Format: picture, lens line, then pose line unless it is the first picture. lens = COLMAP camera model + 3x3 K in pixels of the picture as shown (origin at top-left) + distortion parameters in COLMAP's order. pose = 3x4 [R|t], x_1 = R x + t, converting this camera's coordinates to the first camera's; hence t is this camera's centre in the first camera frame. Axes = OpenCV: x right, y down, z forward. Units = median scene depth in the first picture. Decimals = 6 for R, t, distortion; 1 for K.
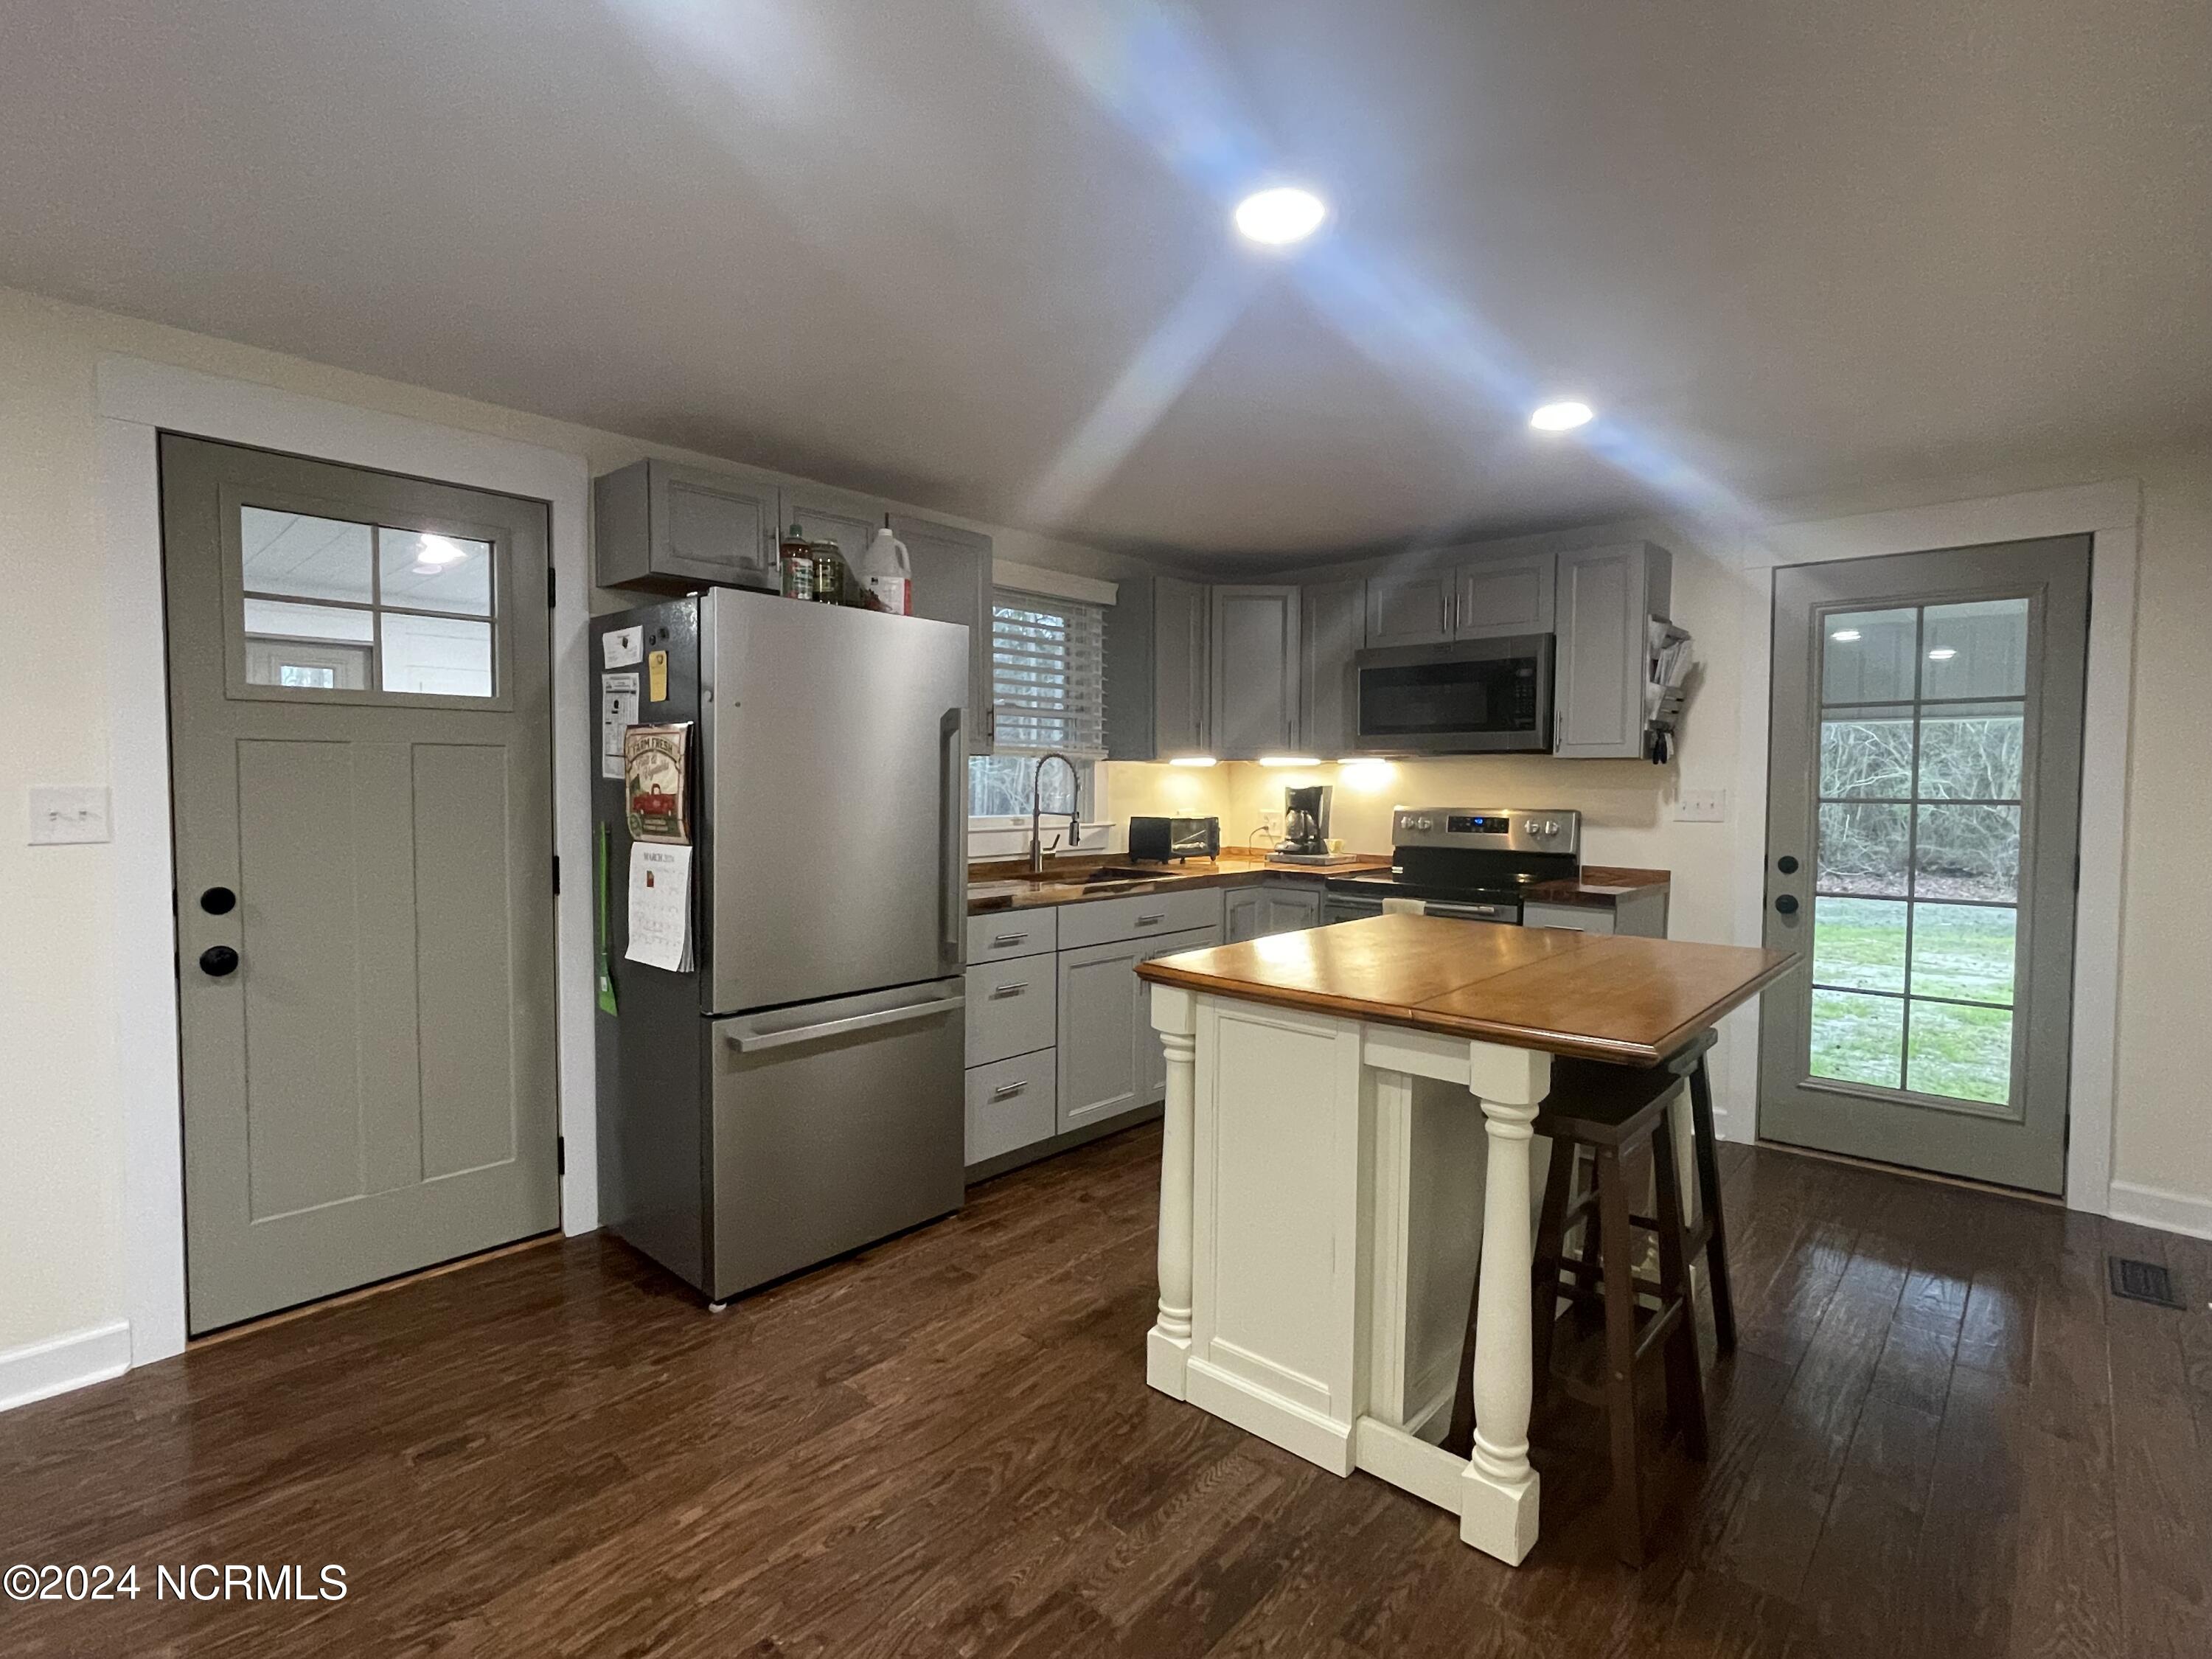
lens RADIAL K [[1081.2, 0, 1106.0], [0, 1081.2, 829.5], [0, 0, 1]] dist [-0.001976, -0.000627]
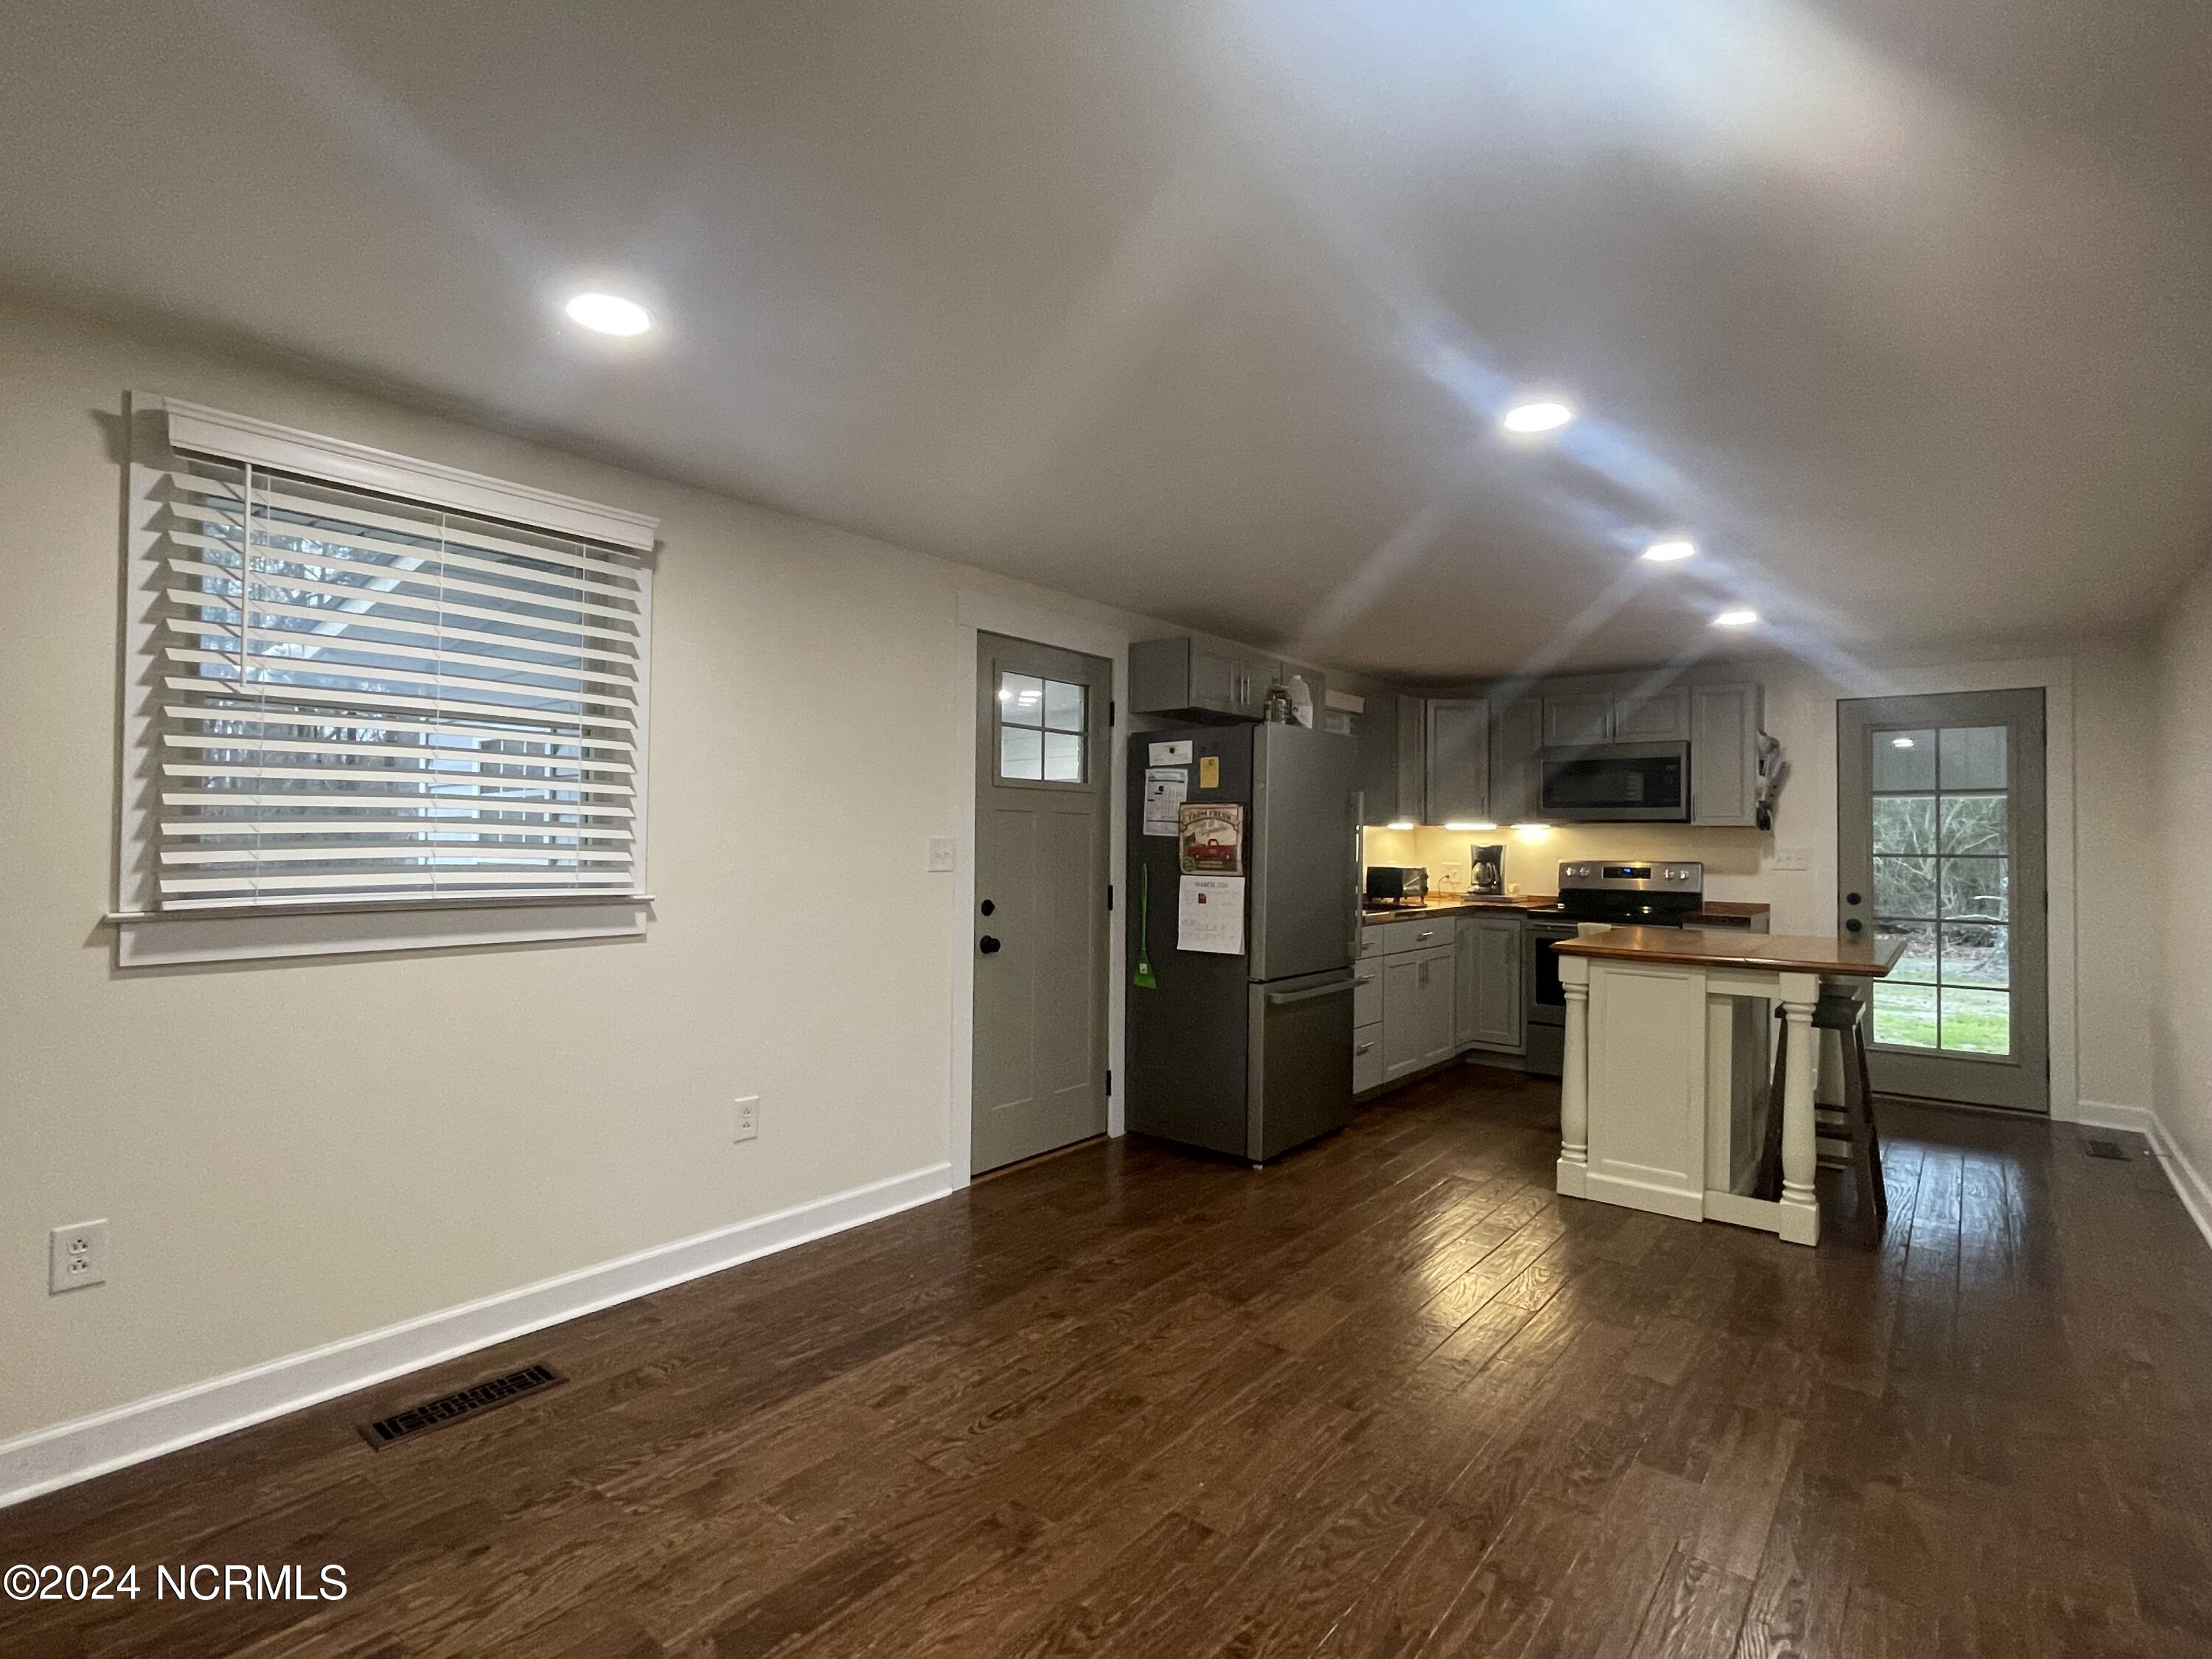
lens RADIAL K [[1082.4, 0, 1099.9], [0, 1082.4, 823.9], [0, 0, 1]] dist [-0.001393, -0.000523]
pose [[0.998702, 0.006208, 0.050563, -0.529730], [-0.002975, 0.997961, -0.063759, 0.030783], [-0.050855, 0.063526, 0.996684, -0.481201]]
